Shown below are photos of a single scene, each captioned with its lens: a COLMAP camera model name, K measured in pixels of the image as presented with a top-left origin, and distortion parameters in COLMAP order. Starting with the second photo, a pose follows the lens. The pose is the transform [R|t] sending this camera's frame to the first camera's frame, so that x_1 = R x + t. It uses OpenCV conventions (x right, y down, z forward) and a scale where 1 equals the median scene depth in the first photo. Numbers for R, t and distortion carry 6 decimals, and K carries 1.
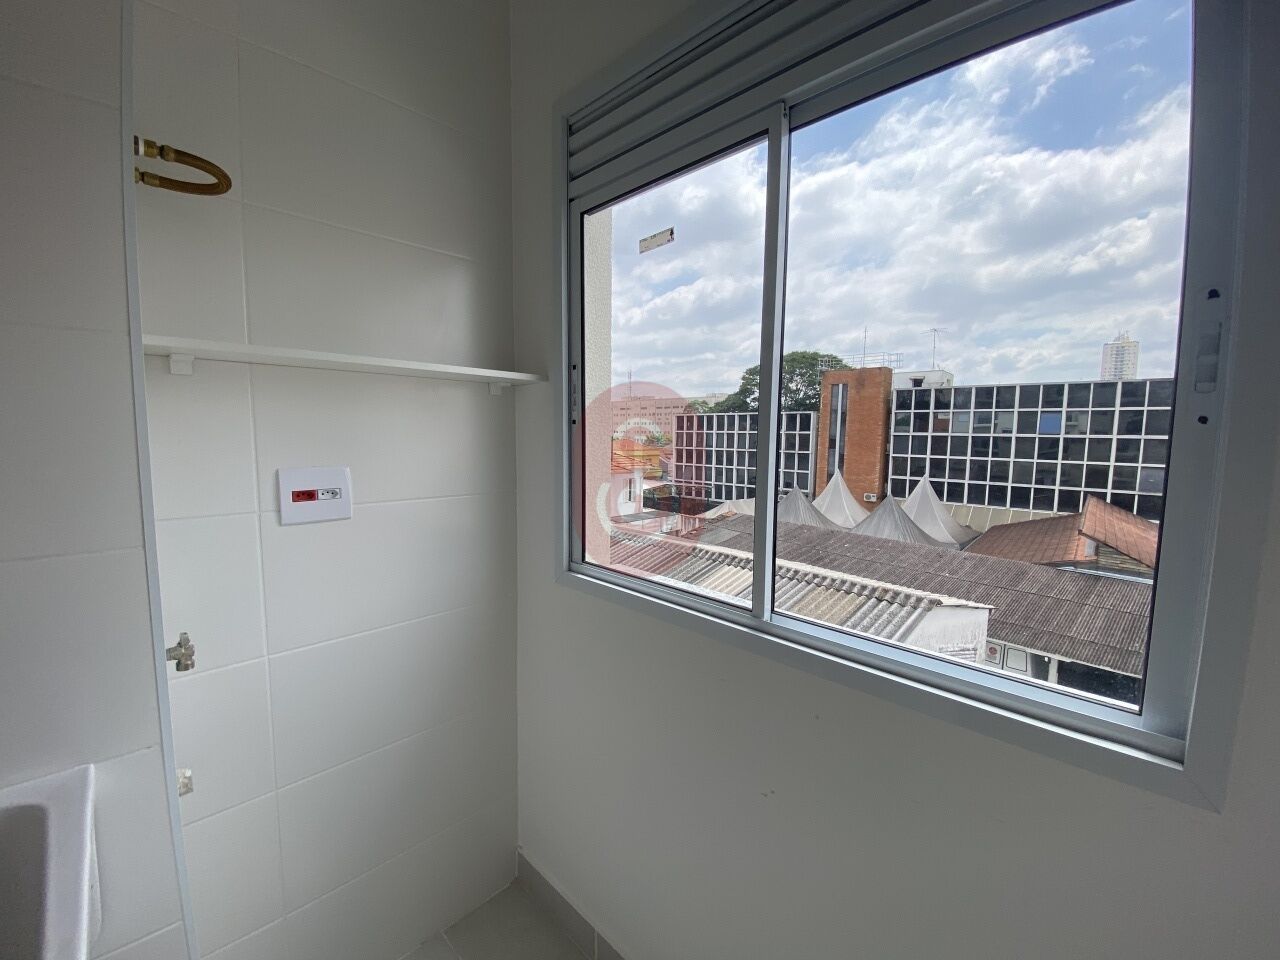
lens RADIAL K [[522.1, 0, 636.4], [0, 522.1, 480.3], [0, 0, 1]] dist [0.014214, -0.015425]
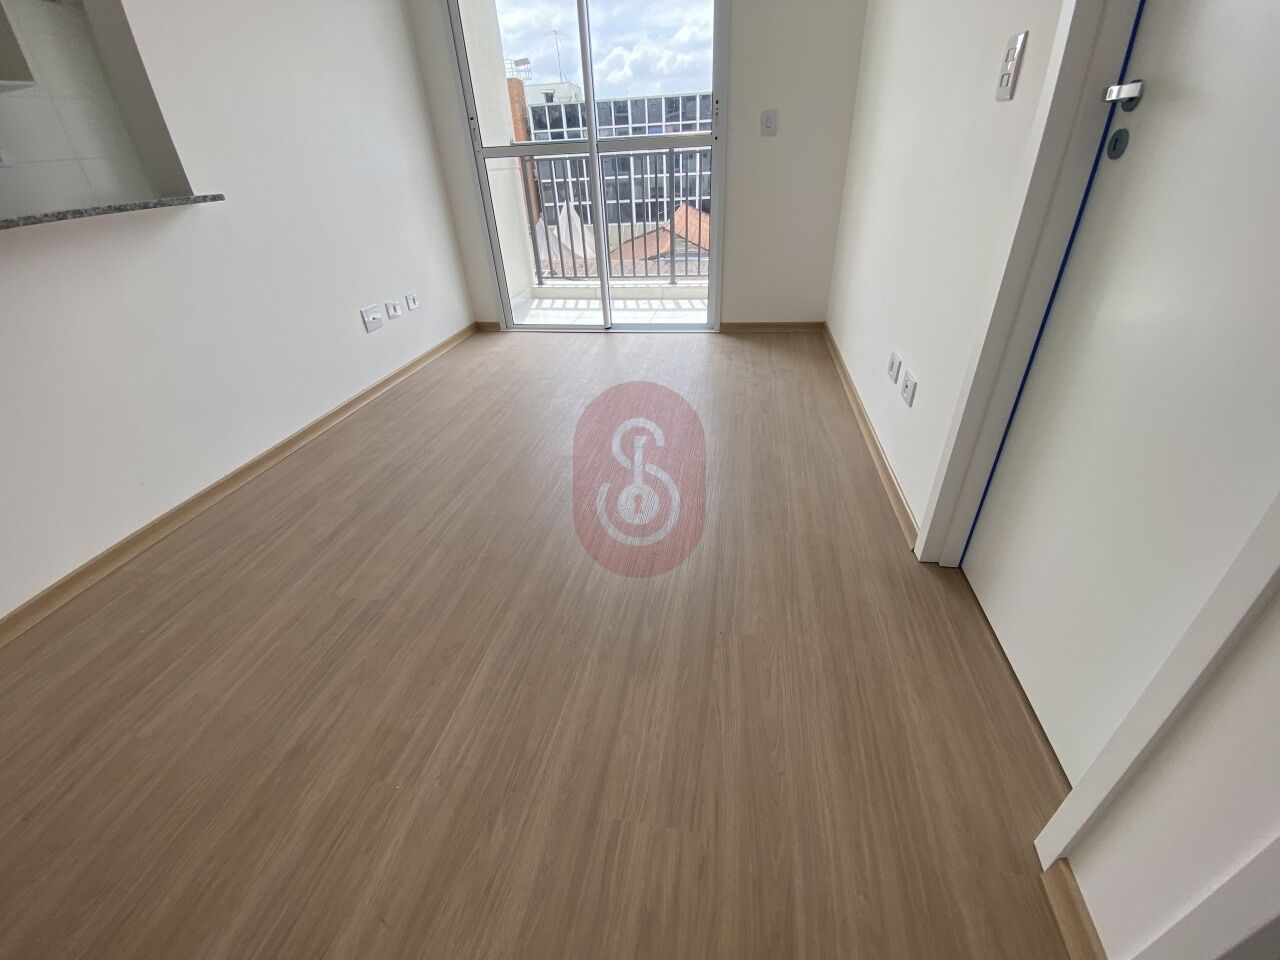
lens RADIAL K [[522.1, 0, 638.8], [0, 522.1, 479.9], [0, 0, 1]] dist [0.014214, -0.015425]
pose [[0.827473, -0.335303, 0.450401, -0.036480], [0.107631, 0.881972, 0.458848, 0.028438], [-0.551094, -0.331207, 0.765896, -0.164926]]
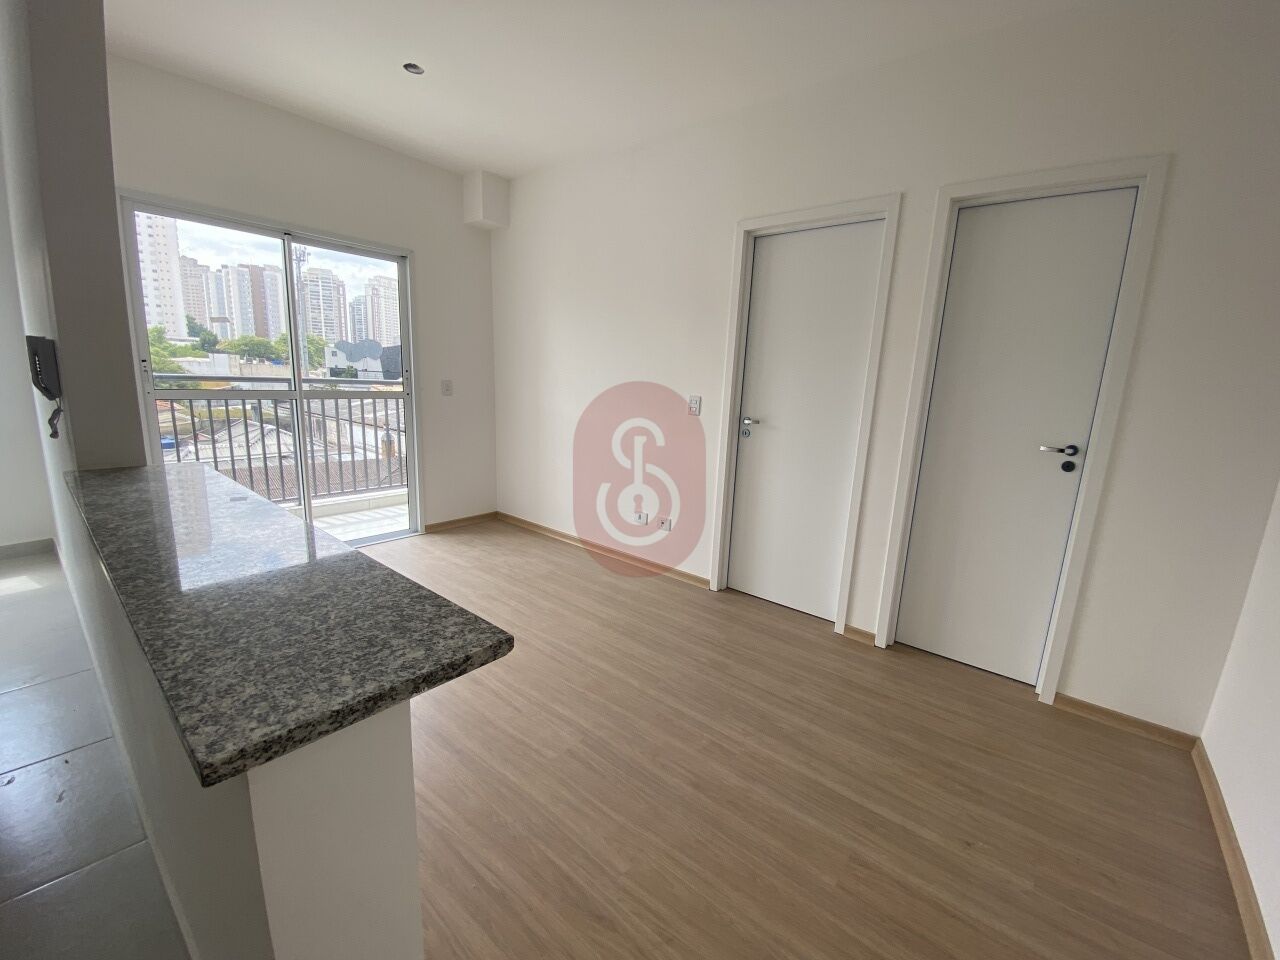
lens RADIAL K [[522.1, 0, 636.4], [0, 522.1, 483.7], [0, 0, 1]] dist [0.014214, -0.015425]
pose [[-0.075770, -0.216306, 0.973381, -0.102848], [0.049952, 0.974138, 0.220362, 0.012171], [-0.995873, 0.065319, -0.063005, -0.115684]]
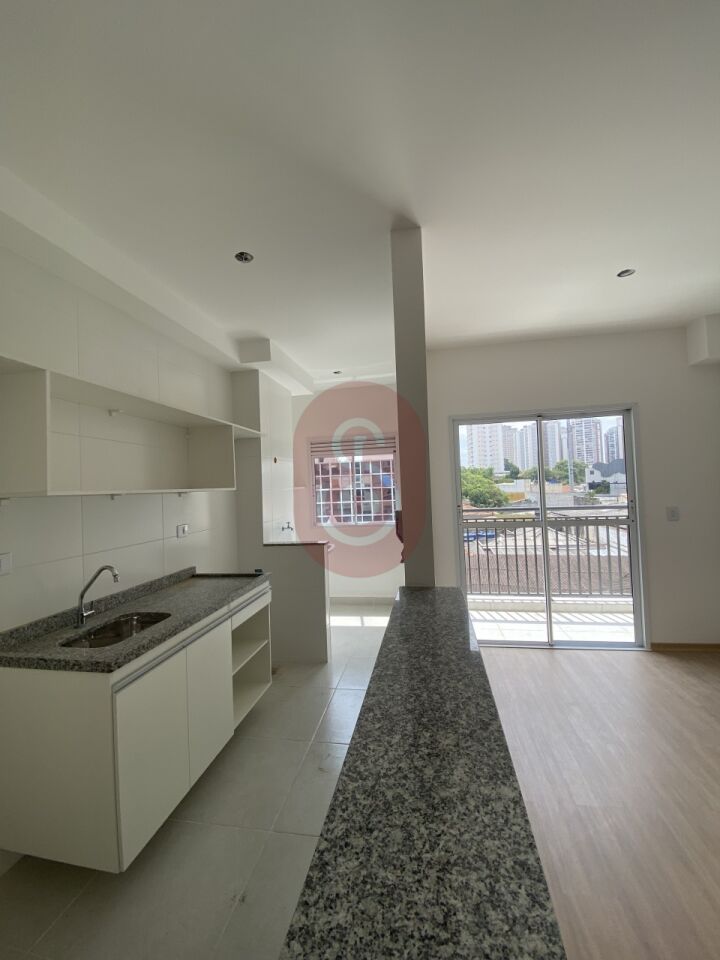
lens RADIAL K [[391.6, 0, 365.0], [0, 391.6, 477.3], [0, 0, 1]] dist [0.014214, -0.015425]
pose [[0.818319, -0.028969, 0.574034, -0.093359], [0.102063, 0.990181, -0.095526, 0.005887], [-0.565630, 0.136759, 0.813240, -0.119284]]
